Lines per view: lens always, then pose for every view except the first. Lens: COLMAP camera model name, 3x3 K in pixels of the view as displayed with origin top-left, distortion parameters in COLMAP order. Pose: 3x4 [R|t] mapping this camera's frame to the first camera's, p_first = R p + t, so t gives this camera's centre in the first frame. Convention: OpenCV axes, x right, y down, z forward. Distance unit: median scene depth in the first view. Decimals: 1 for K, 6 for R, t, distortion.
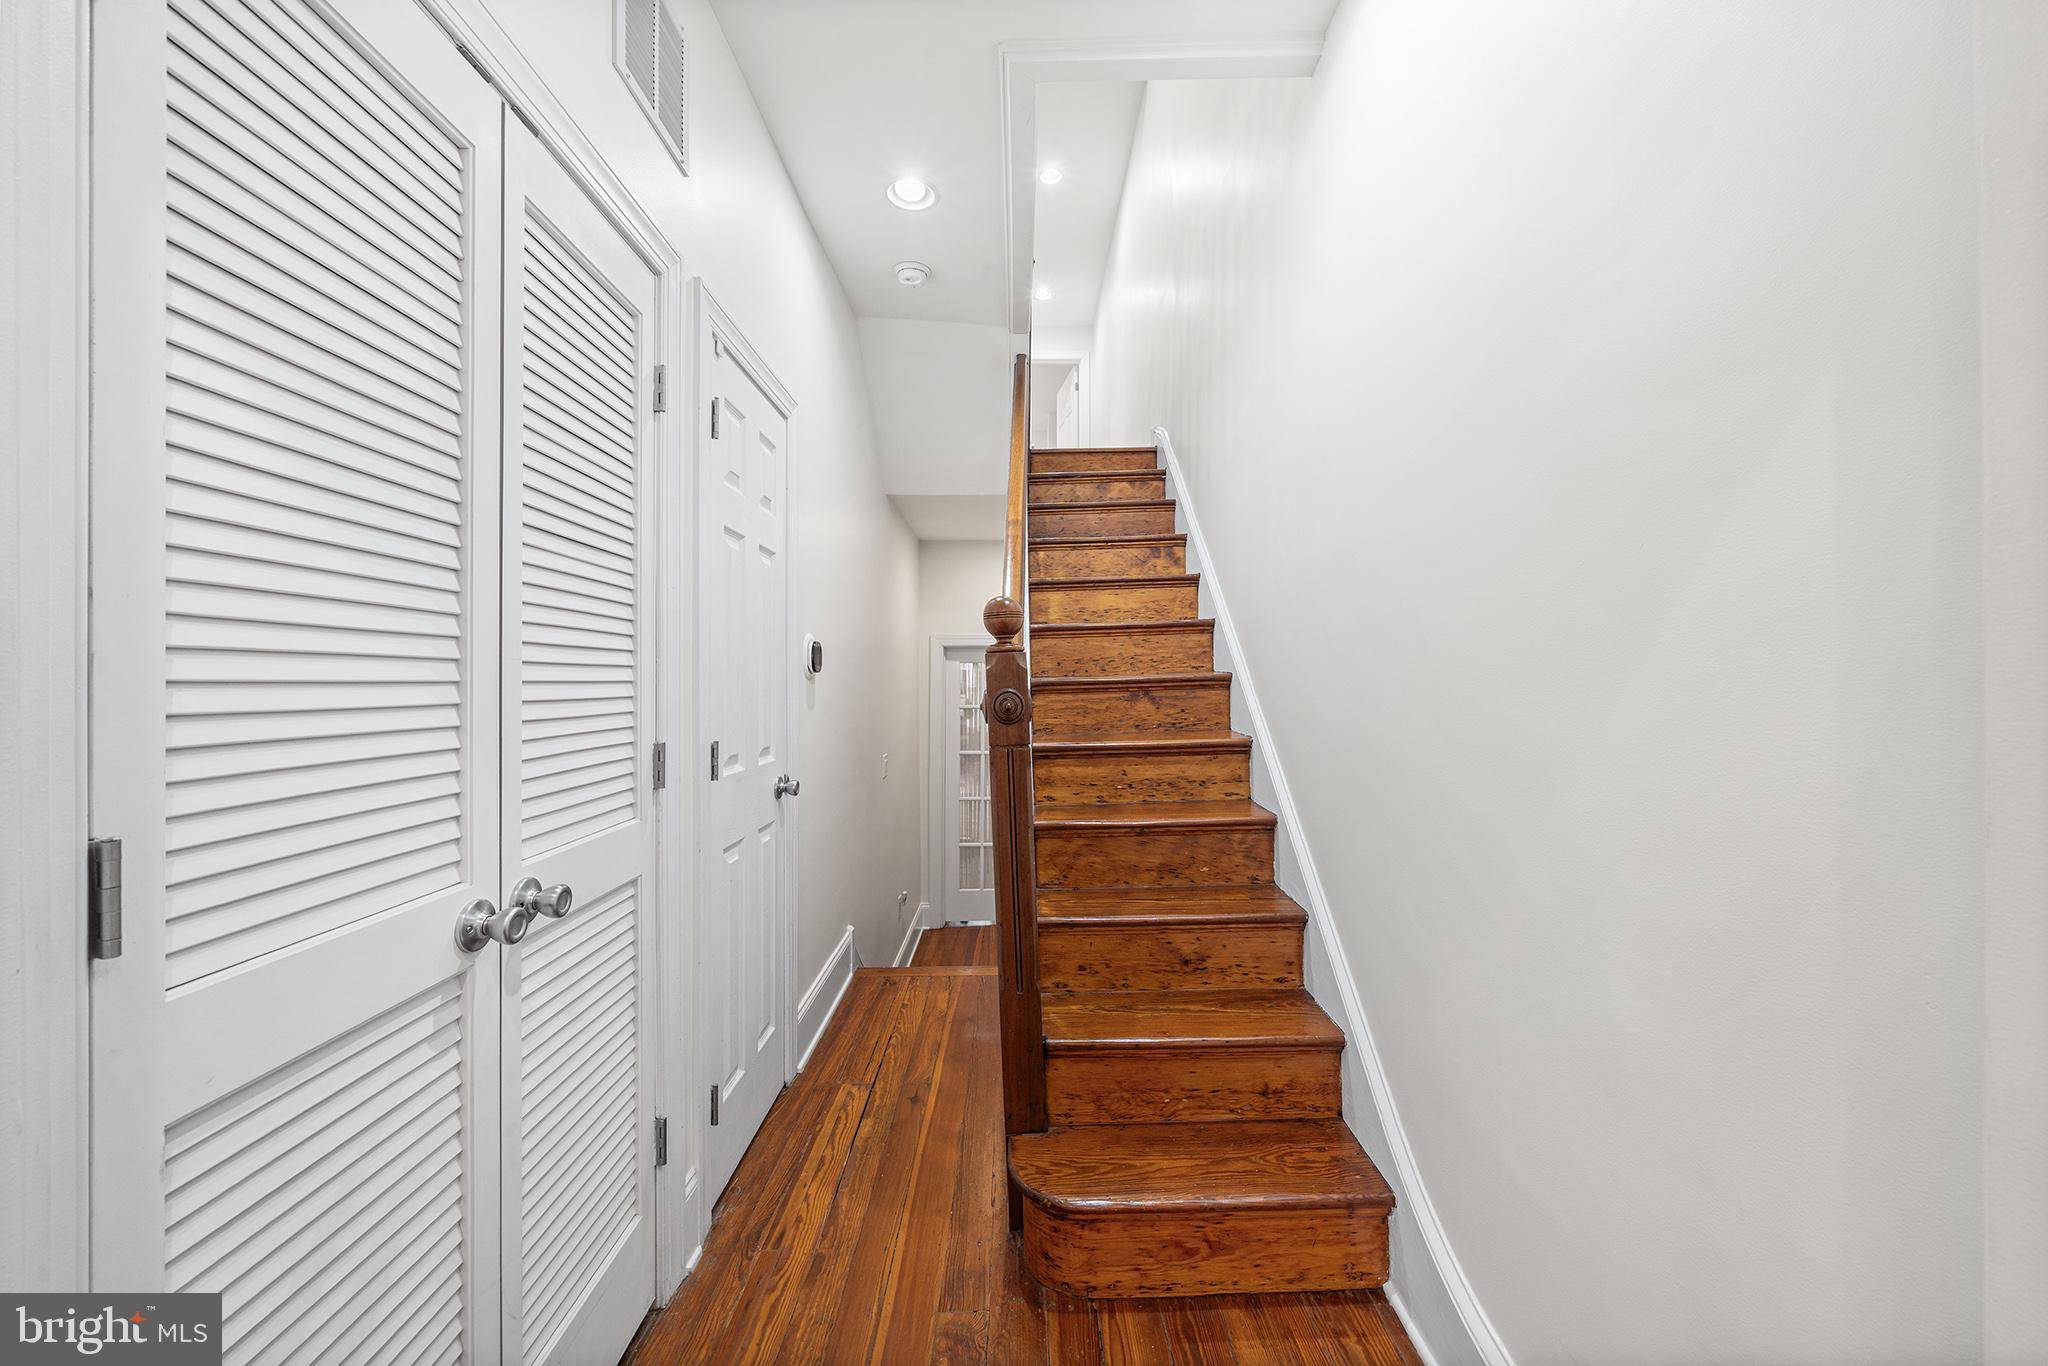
lens RADIAL K [[806.7, 0, 1019.9], [0, 806.7, 678.9], [0, 0, 1]] dist [0.003799, -0.000598]
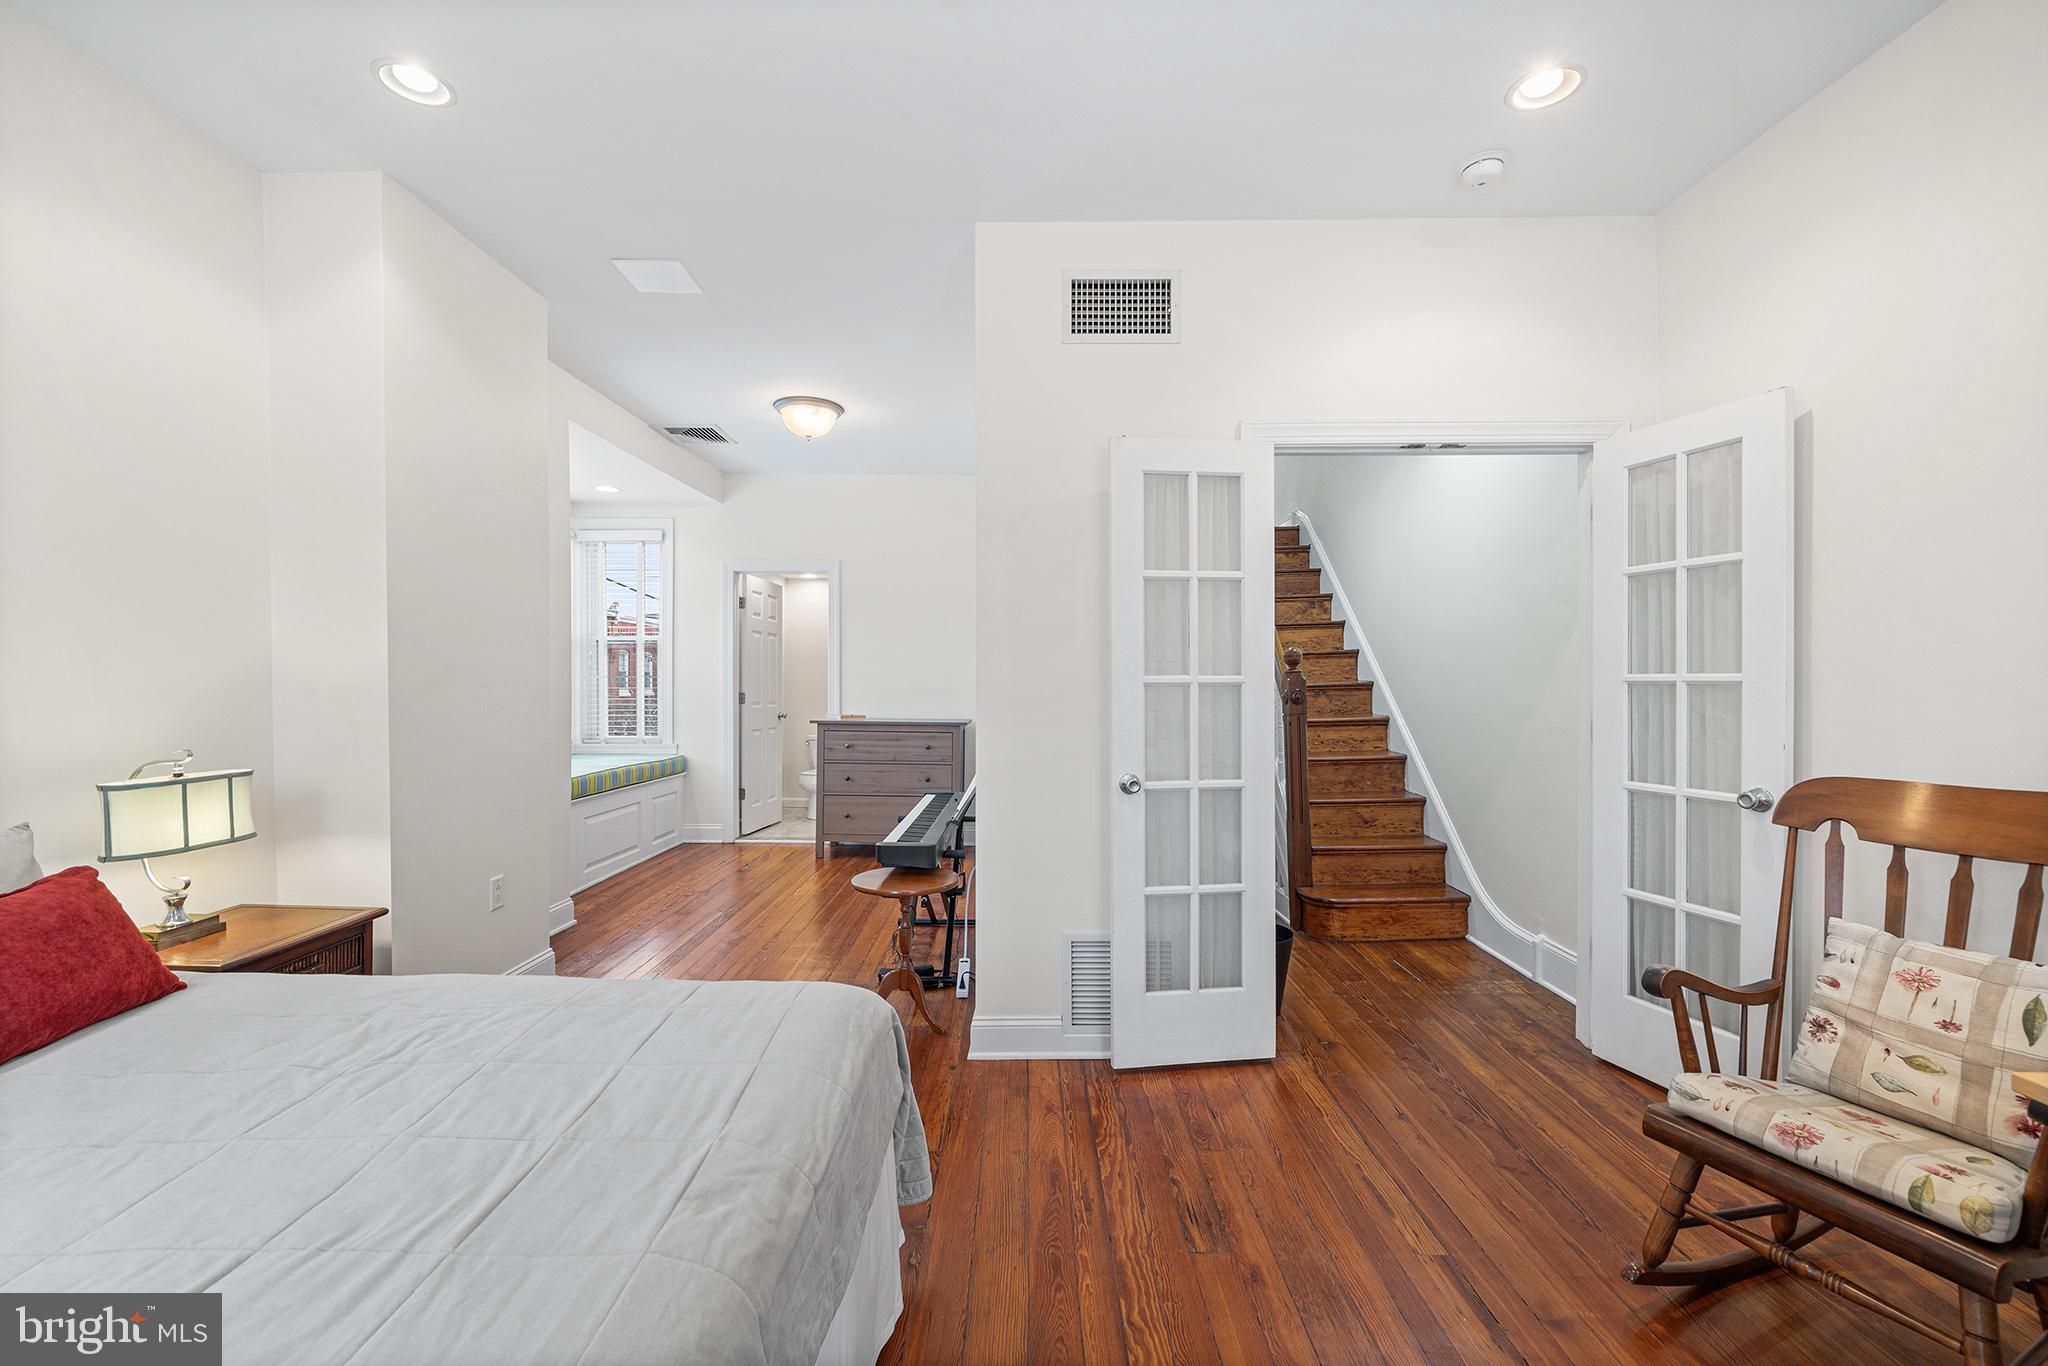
lens RADIAL K [[824.6, 0, 1035.5], [0, 824.6, 684.8], [0, 0, 1]] dist [0.002452, 0.000063]
pose [[0.999696, 0.008051, -0.023304, -0.540834], [-0.007914, 0.999951, 0.005984, -0.006407], [0.023351, -0.005798, 0.999711, -1.028801]]
